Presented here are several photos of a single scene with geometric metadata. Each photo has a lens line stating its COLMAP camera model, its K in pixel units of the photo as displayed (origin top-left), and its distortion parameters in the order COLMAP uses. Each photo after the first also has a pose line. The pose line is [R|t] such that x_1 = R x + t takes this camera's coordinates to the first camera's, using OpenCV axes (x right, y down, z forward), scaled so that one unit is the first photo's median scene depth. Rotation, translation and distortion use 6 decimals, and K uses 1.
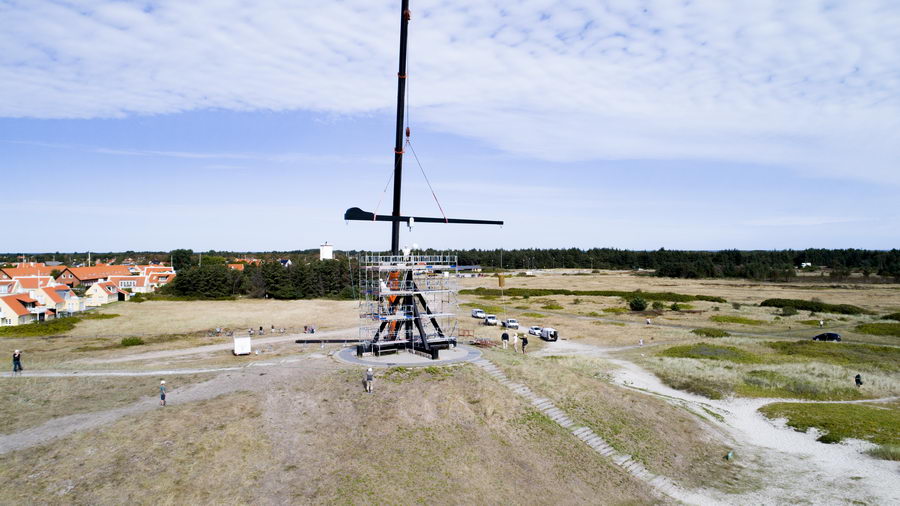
lens RADIAL K [[600.4, 0, 450.0], [0, 600.4, 253.0], [0, 0, 1]] dist [-0.005044, -0.000396]
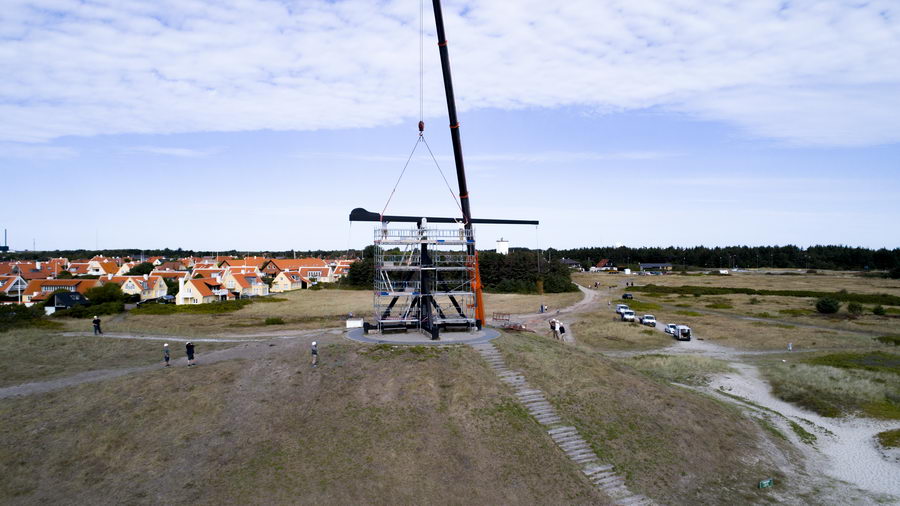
lens RADIAL K [[600.4, 0, 450.0], [0, 600.4, 253.0], [0, 0, 1]] dist [-0.005044, -0.000396]
pose [[0.944463, 0.004360, -0.328590, 0.135540], [-0.004052, 0.999990, 0.001623, 0.019289], [0.328594, -0.000202, 0.944471, 0.063106]]
